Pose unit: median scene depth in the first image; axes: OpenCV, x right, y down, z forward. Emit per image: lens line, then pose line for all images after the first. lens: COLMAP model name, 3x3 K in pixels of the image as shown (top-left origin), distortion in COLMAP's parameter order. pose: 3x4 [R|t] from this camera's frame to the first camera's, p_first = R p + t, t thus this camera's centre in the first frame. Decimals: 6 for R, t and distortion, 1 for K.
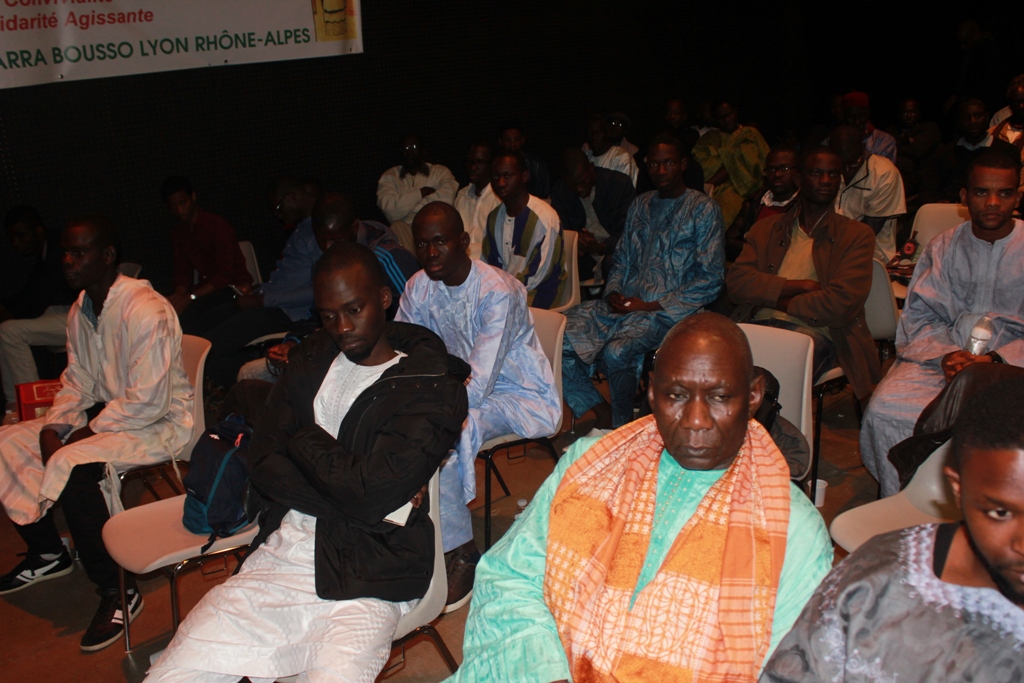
lens RADIAL K [[976.3, 0, 513.3], [0, 976.3, 337.9], [0, 0, 1]] dist [-0.098244, 0.000000]
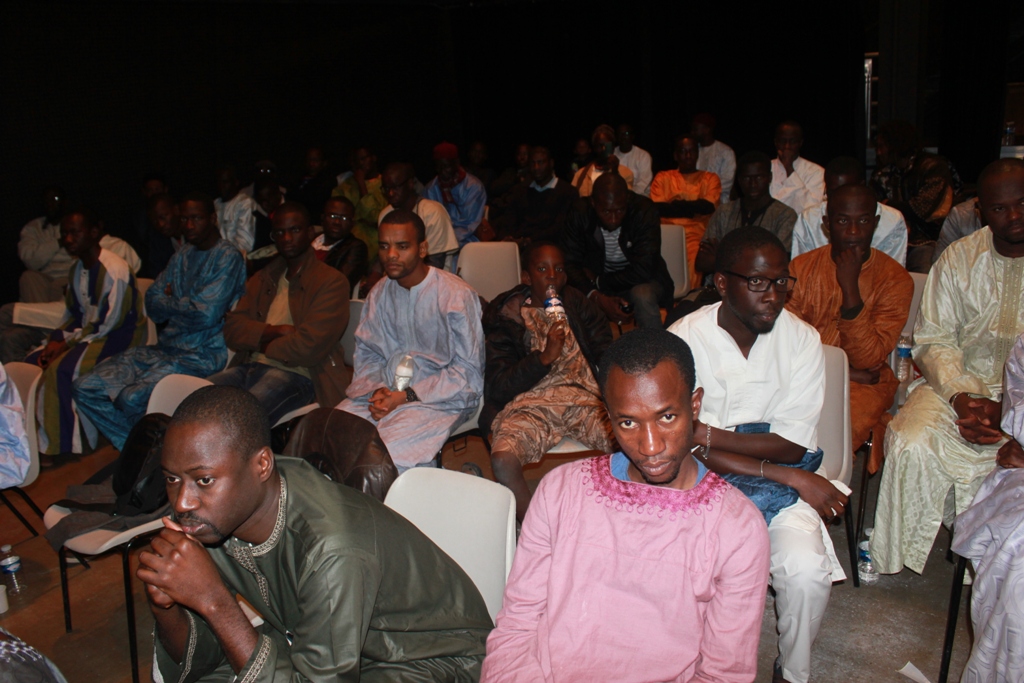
lens RADIAL K [[883.6, 0, 521.1], [0, 883.6, 322.6], [0, 0, 1]] dist [-0.179902, 0.160921]
pose [[0.973736, -0.044167, 0.223356, 0.367001], [0.050758, 0.998426, -0.023849, -0.027178], [-0.221951, 0.034560, 0.974445, -0.029717]]
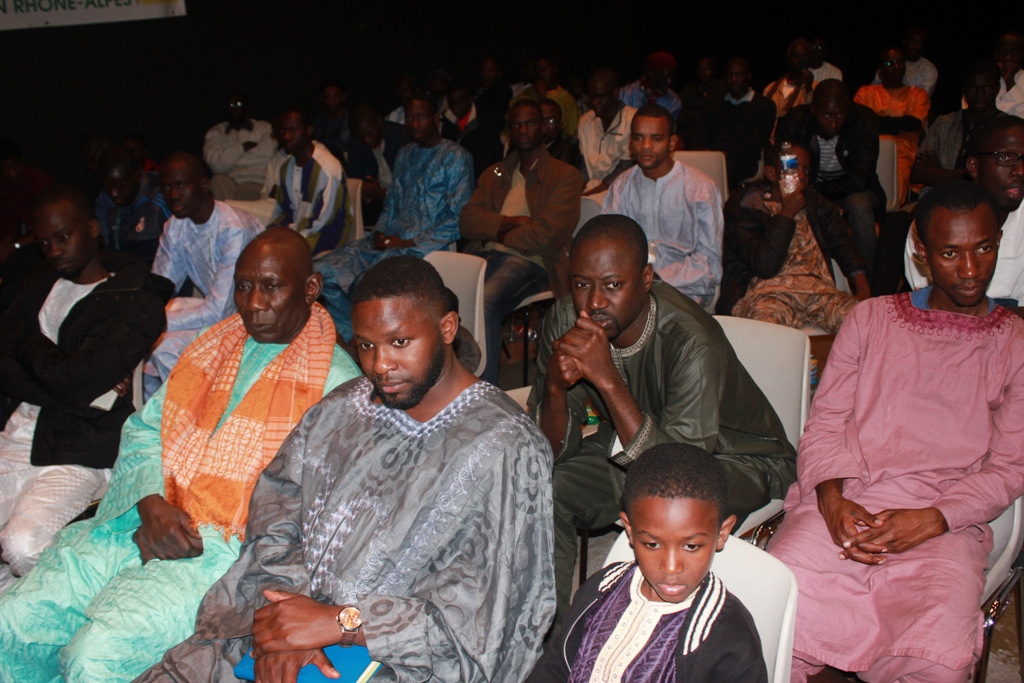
lens RADIAL K [[976.3, 0, 513.7], [0, 976.3, 336.8], [0, 0, 1]] dist [-0.098244, 0.000000]
pose [[0.995680, -0.018721, 0.090939, 0.197583], [0.014920, 0.998993, 0.042305, 0.036996], [-0.091640, -0.040766, 0.994957, -0.177296]]
